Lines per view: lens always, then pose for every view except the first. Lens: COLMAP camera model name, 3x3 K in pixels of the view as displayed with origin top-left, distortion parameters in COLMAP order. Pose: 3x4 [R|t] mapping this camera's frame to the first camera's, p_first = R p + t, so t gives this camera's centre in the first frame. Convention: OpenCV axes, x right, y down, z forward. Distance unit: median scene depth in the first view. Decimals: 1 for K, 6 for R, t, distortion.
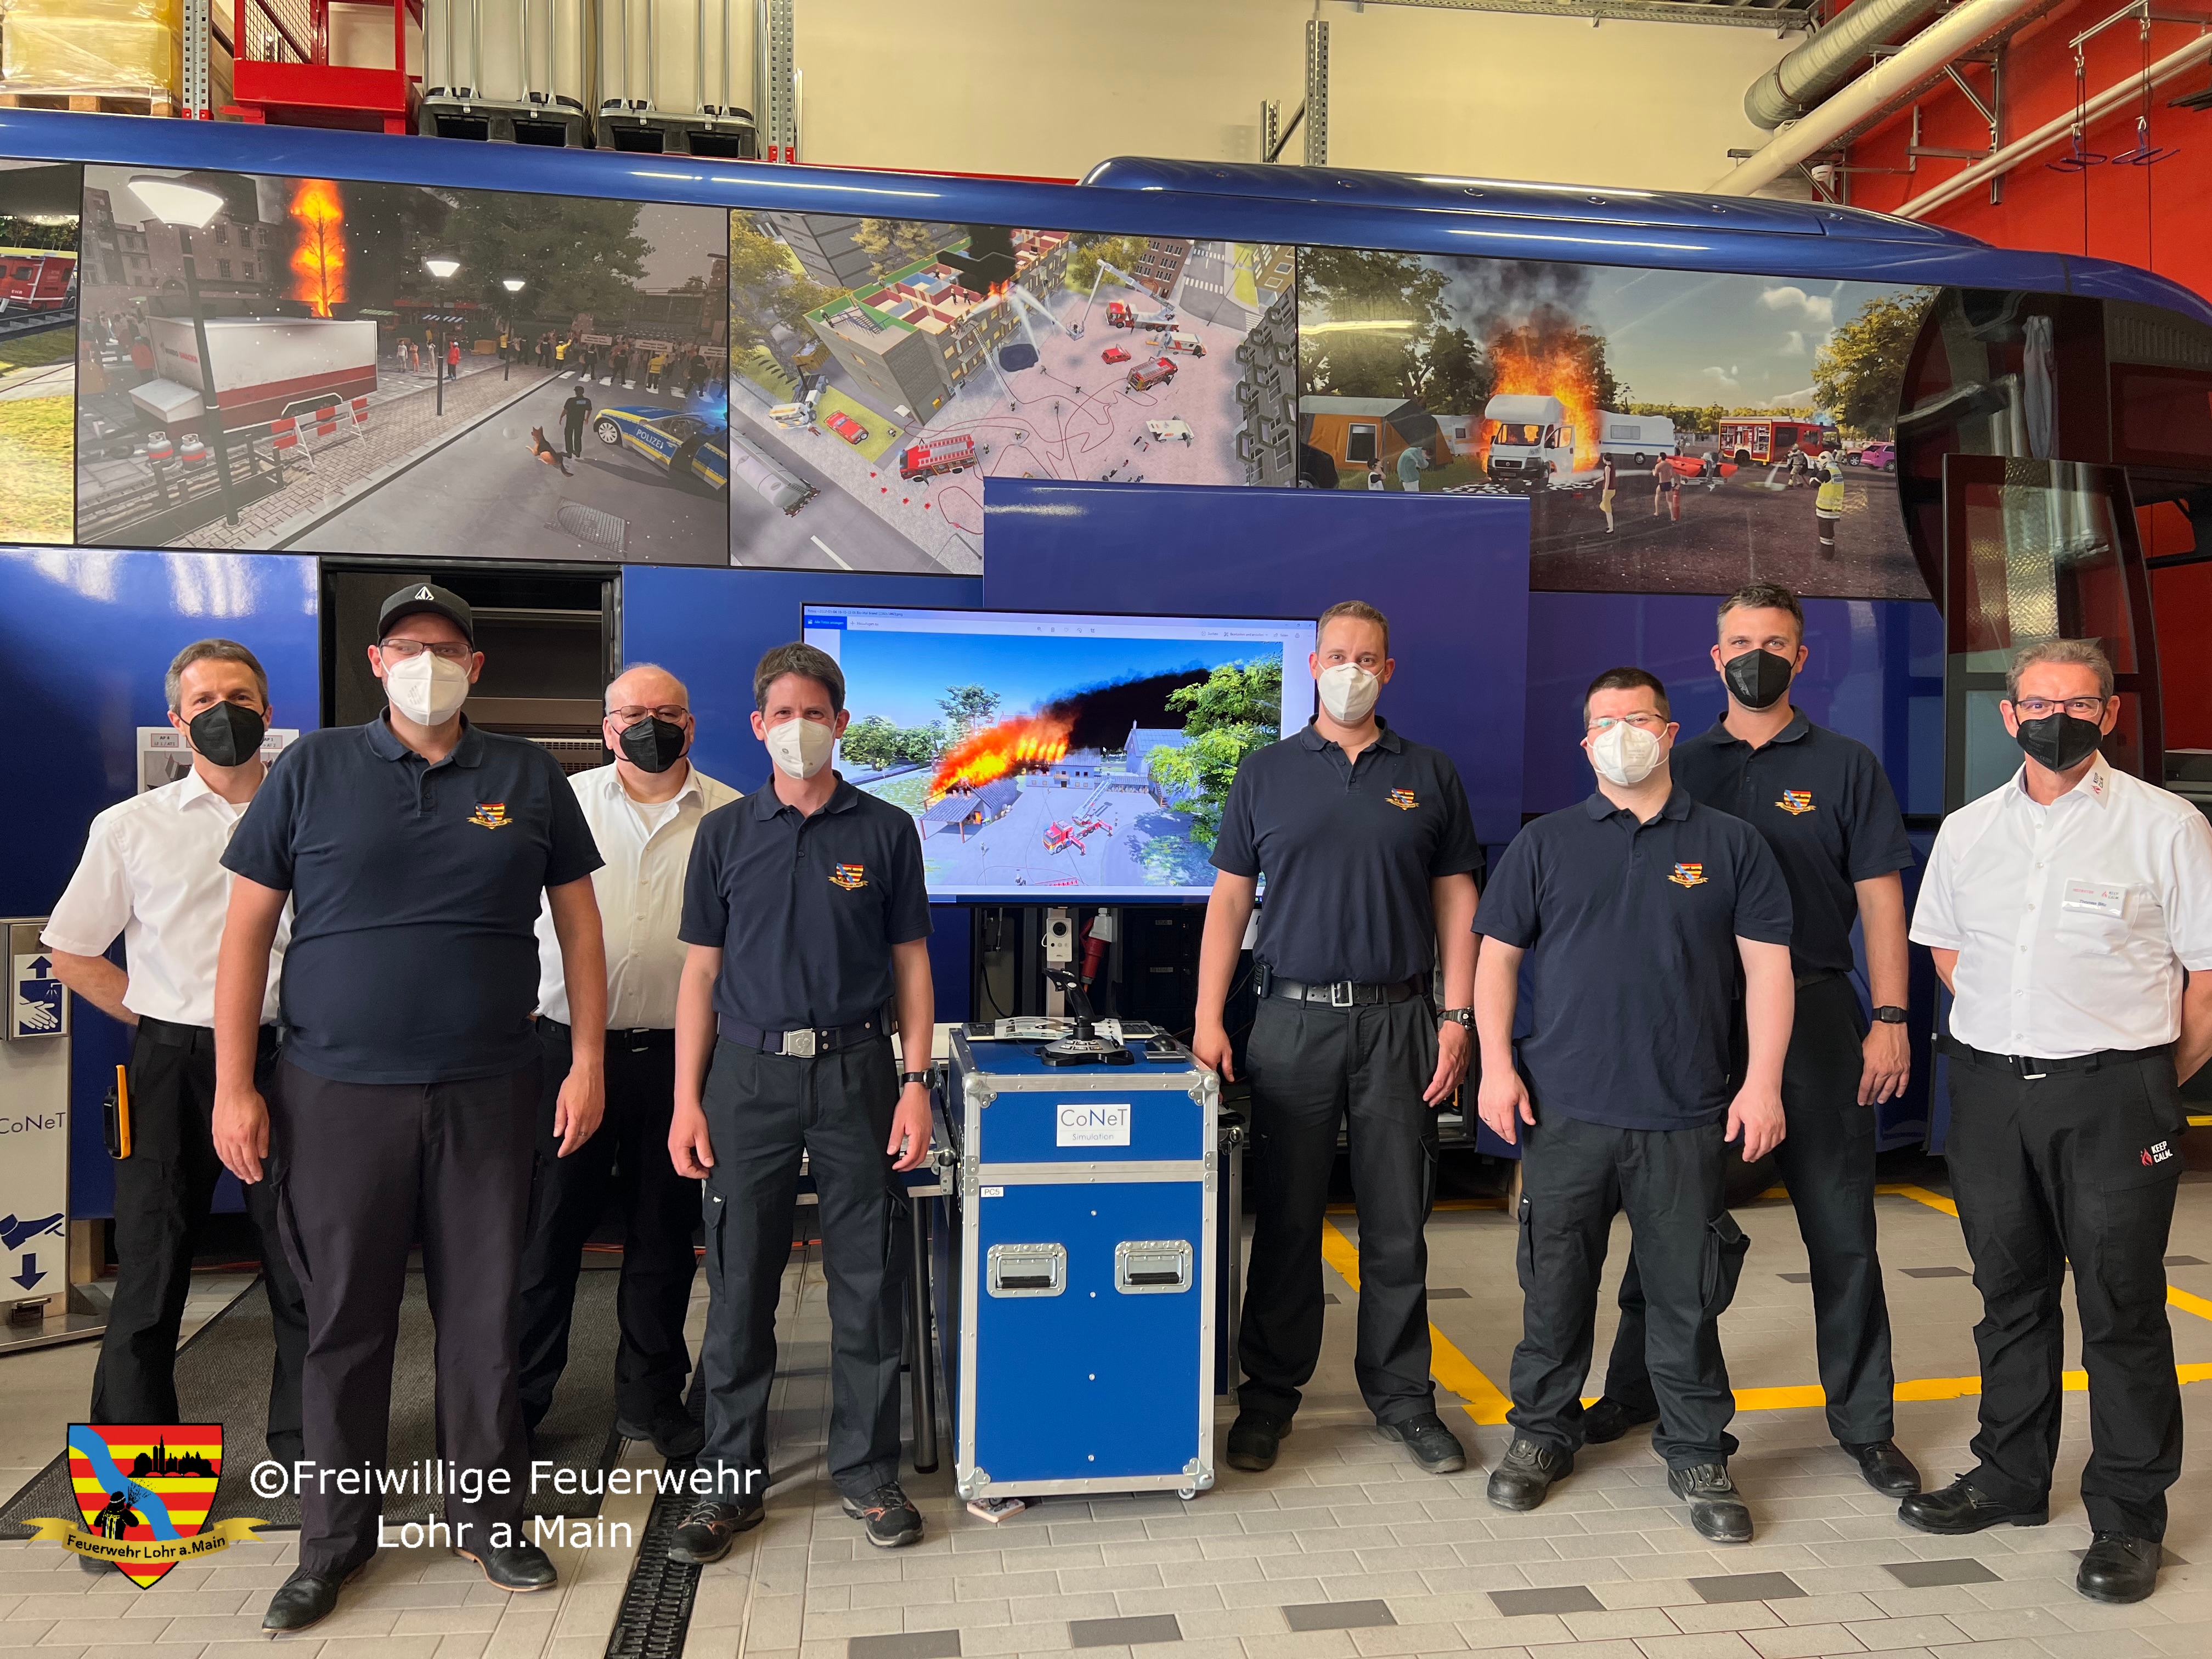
lens RADIAL K [[1653.1, 0, 1103.6], [0, 1653.1, 832.8], [0, 0, 1]] dist [0.048278, -0.013212]
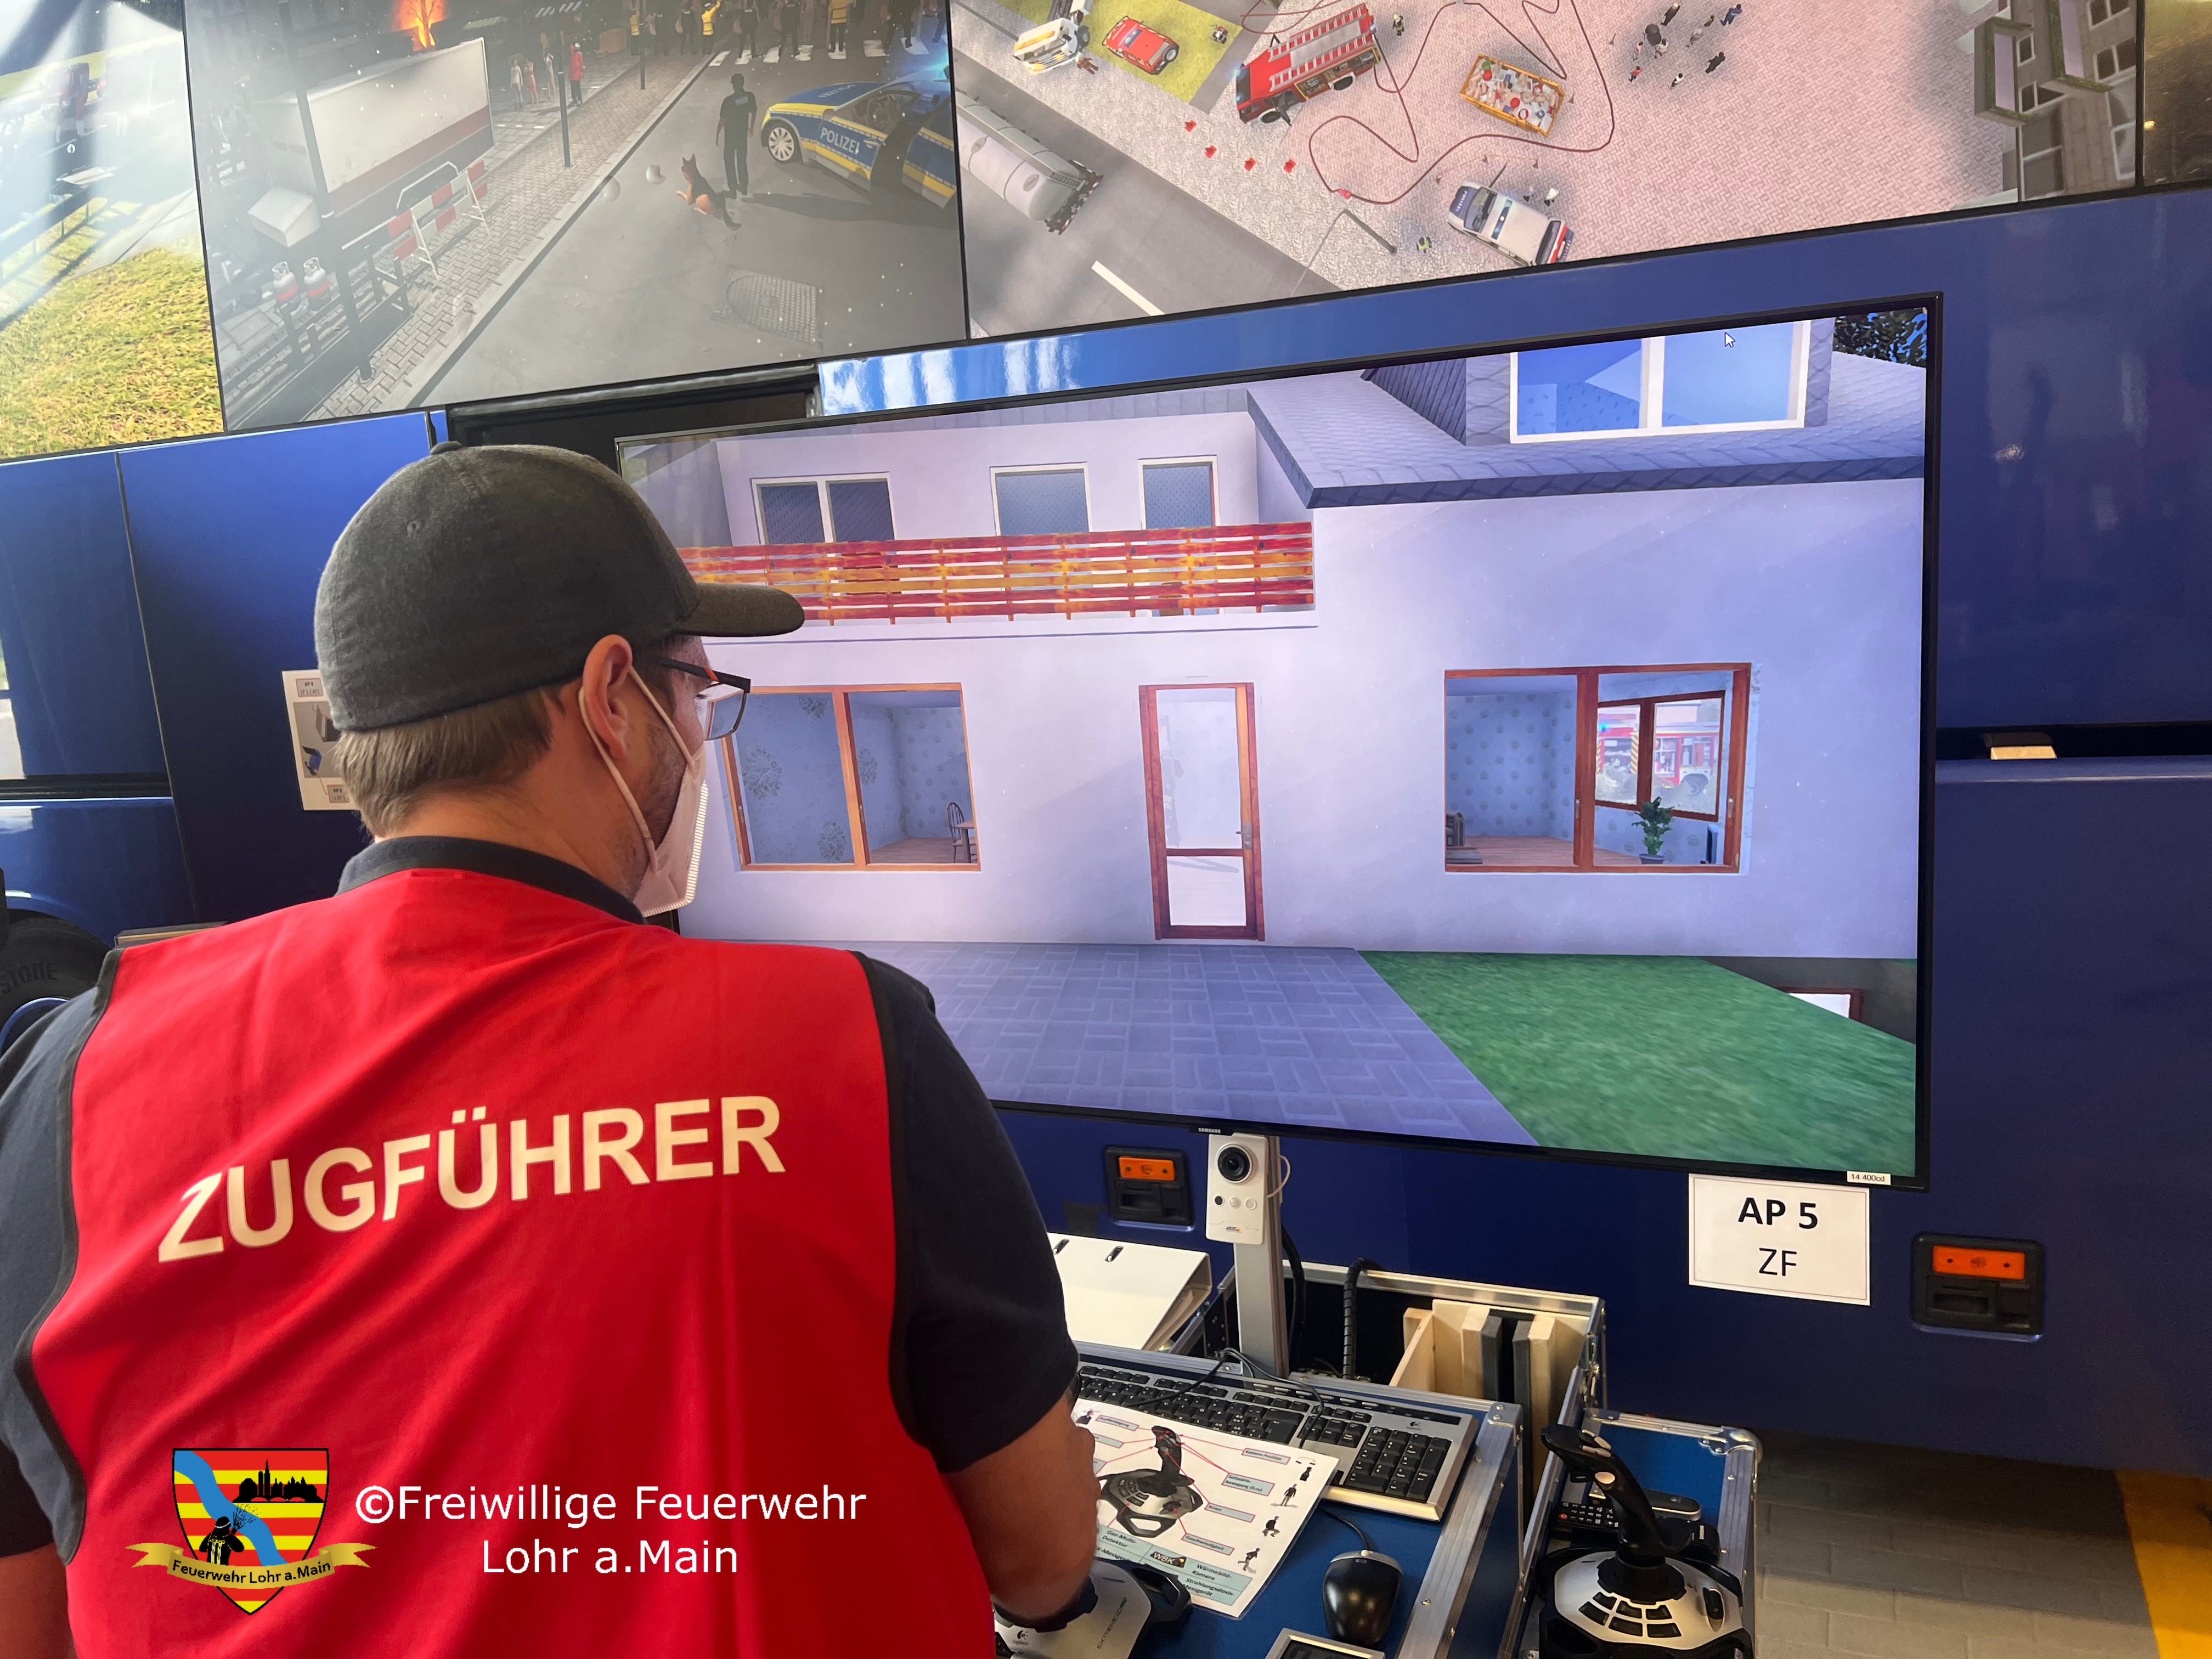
lens RADIAL K [[1653.1, 0, 1091.9], [0, 1653.1, 815.8], [0, 0, 1]] dist [0.048278, -0.013212]
pose [[0.854144, 0.010652, -0.519927, 0.123349], [0.065320, 0.989674, 0.127585, -0.065707], [0.515917, -0.142937, 0.844629, 0.503318]]
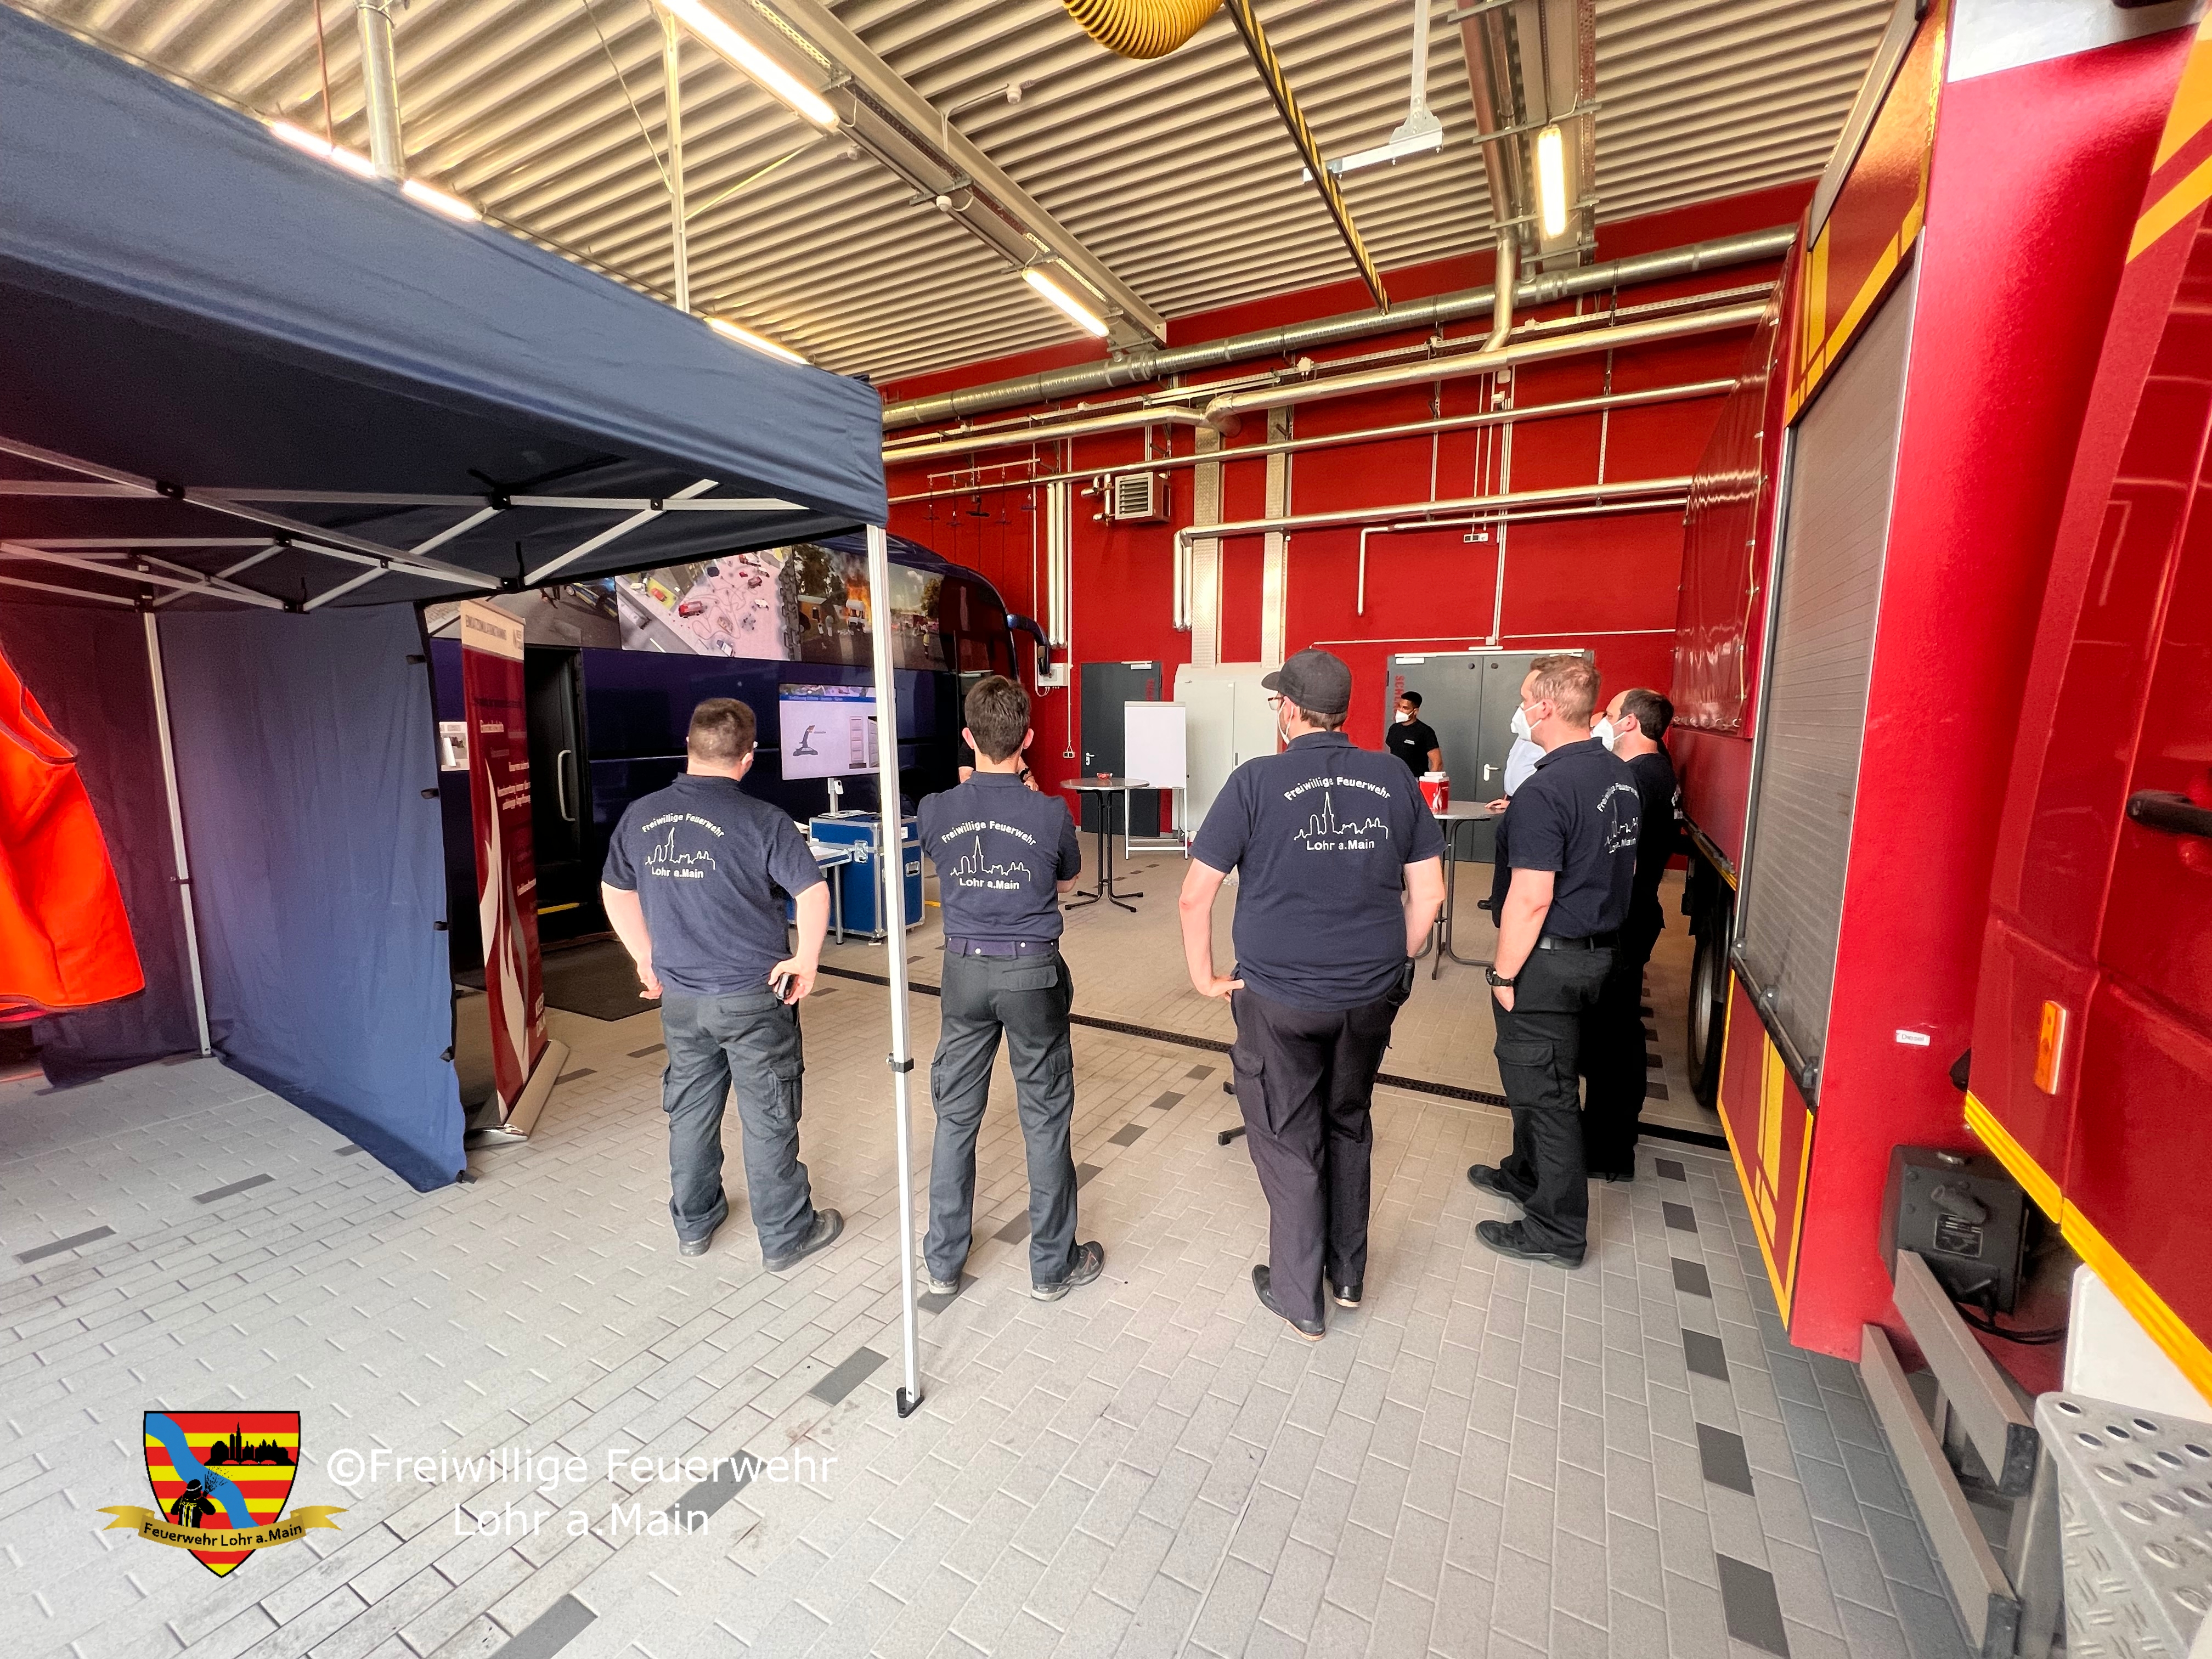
lens RADIAL K [[882.4, 0, 1113.9], [0, 882.4, 830.4], [0, 0, 1]] dist [0.000070, -0.000015]
pose [[0.591806, -0.111120, 0.798385, -0.873041], [0.023620, 0.992418, 0.120618, -0.036435], [-0.805734, -0.052525, 0.589943, -0.367151]]
